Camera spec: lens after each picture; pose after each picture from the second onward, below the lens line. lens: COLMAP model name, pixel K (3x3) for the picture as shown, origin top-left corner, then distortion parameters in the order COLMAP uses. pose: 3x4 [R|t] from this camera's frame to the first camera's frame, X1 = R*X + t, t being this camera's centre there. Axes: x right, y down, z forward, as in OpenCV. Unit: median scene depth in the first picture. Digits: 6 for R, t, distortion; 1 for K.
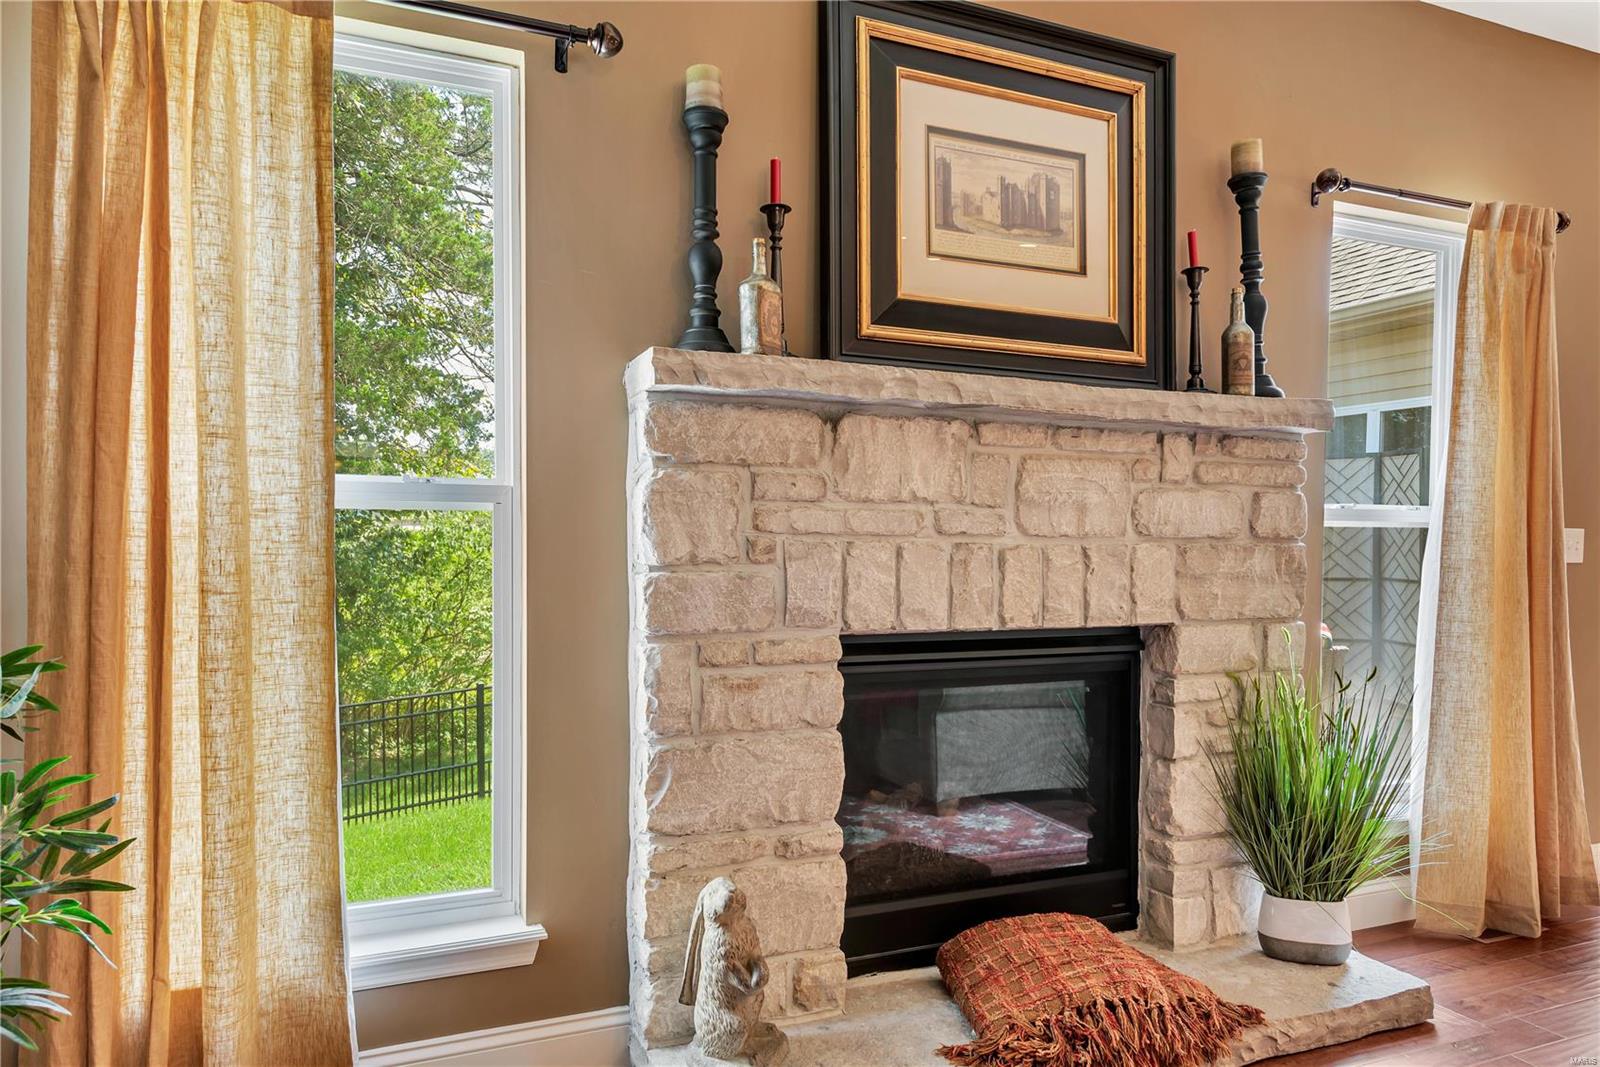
lens RADIAL K [[1165.4, 0, 834.8], [0, 1165.4, 584.6], [0, 0, 1]] dist [0.028287, -0.002391]
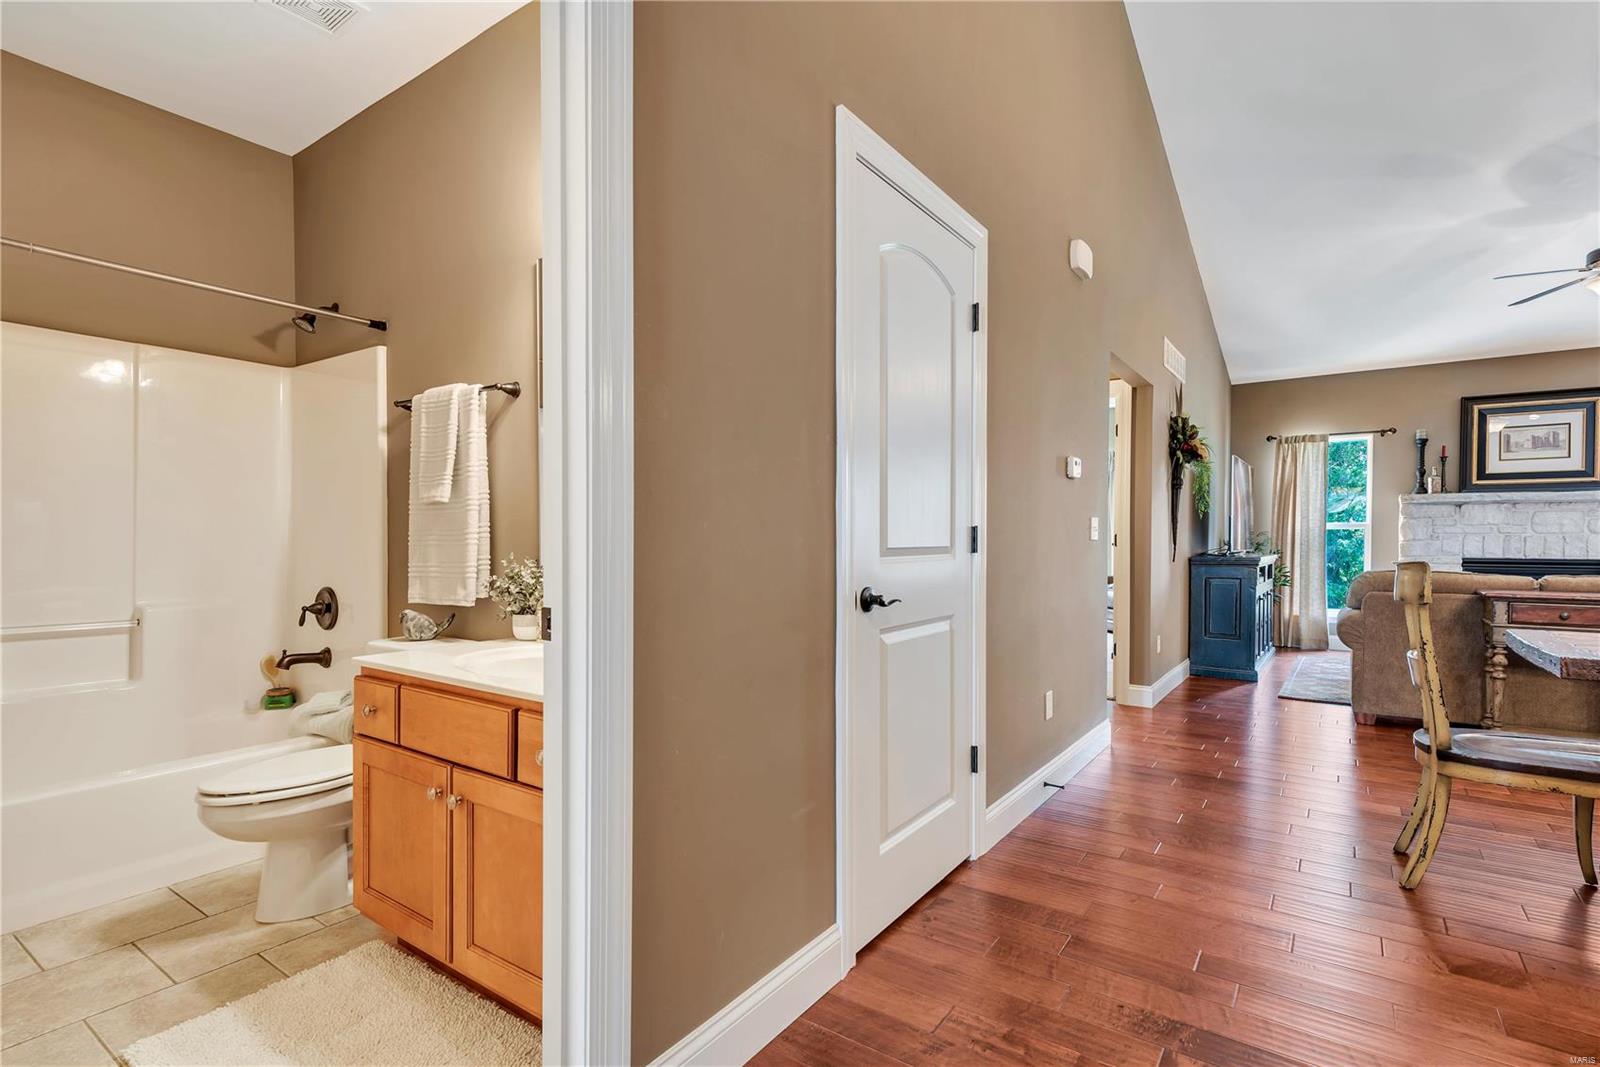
lens RADIAL K [[765.4, 0, 801.7], [0, 765.4, 554.8], [0, 0, 1]] dist [0.000643, 0.000061]
pose [[0.478520, 0.016316, -0.877925, 1.231693], [-0.021556, 0.999744, 0.006830, 0.063102], [0.877812, 0.015656, 0.478749, -2.284817]]
